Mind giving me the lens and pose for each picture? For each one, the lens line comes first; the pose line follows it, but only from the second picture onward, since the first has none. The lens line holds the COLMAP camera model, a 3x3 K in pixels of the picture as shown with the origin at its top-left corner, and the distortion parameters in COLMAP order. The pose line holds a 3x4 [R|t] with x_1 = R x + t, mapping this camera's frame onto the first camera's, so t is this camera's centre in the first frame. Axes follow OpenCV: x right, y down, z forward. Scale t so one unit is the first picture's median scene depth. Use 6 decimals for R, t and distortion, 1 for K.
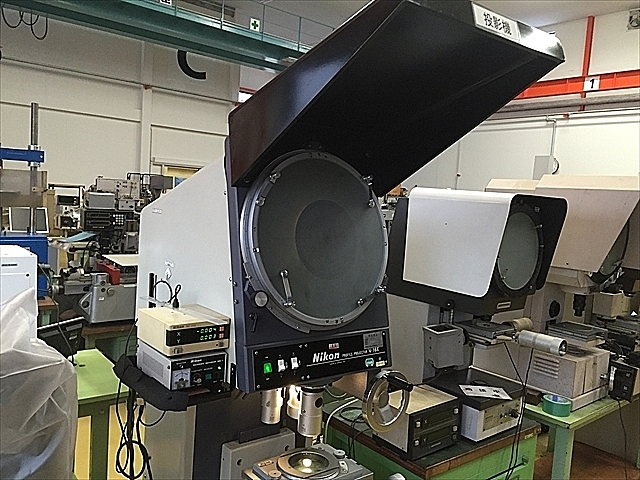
lens RADIAL K [[547.1, 0, 320.0], [0, 547.1, 240.0], [0, 0, 1]] dist [0.084065, -0.117230]
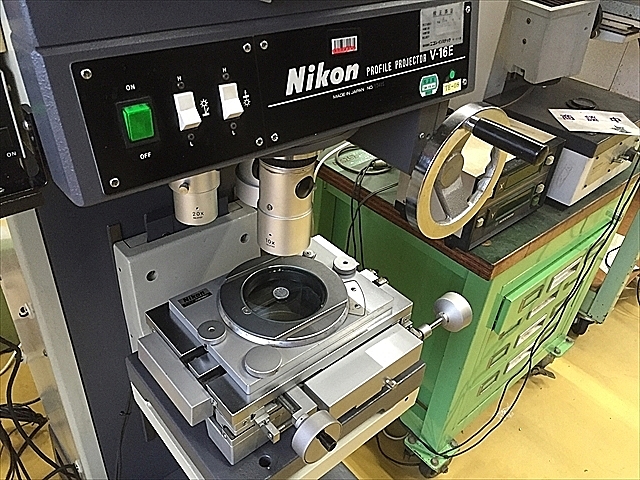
lens RADIAL K [[547.1, 0, 320.0], [0, 547.1, 240.0], [0, 0, 1]] dist [0.084065, -0.117230]
pose [[0.999180, -0.019045, 0.035730, -0.005461], [-0.002226, 0.855285, 0.518152, 0.110385], [-0.040427, -0.517807, 0.854542, 0.597963]]
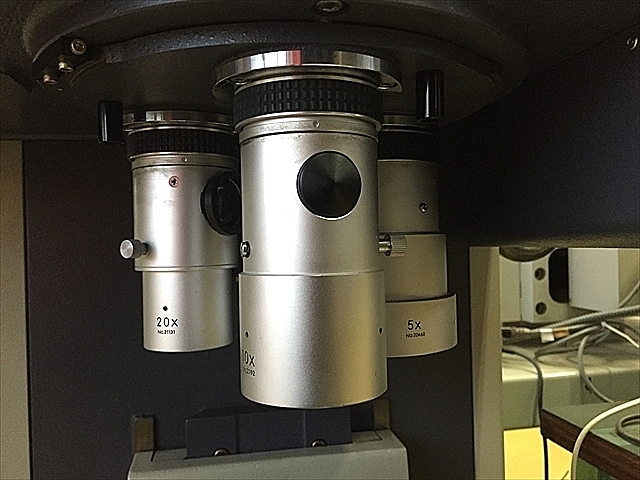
lens RADIAL K [[547.1, 0, 320.0], [0, 547.1, 240.0], [0, 0, 1]] dist [0.084065, -0.117230]
pose [[0.878260, -0.086295, -0.470332, 0.061682], [0.042667, 0.993800, -0.102665, 0.308248], [0.476276, 0.070099, 0.876497, 0.825990]]
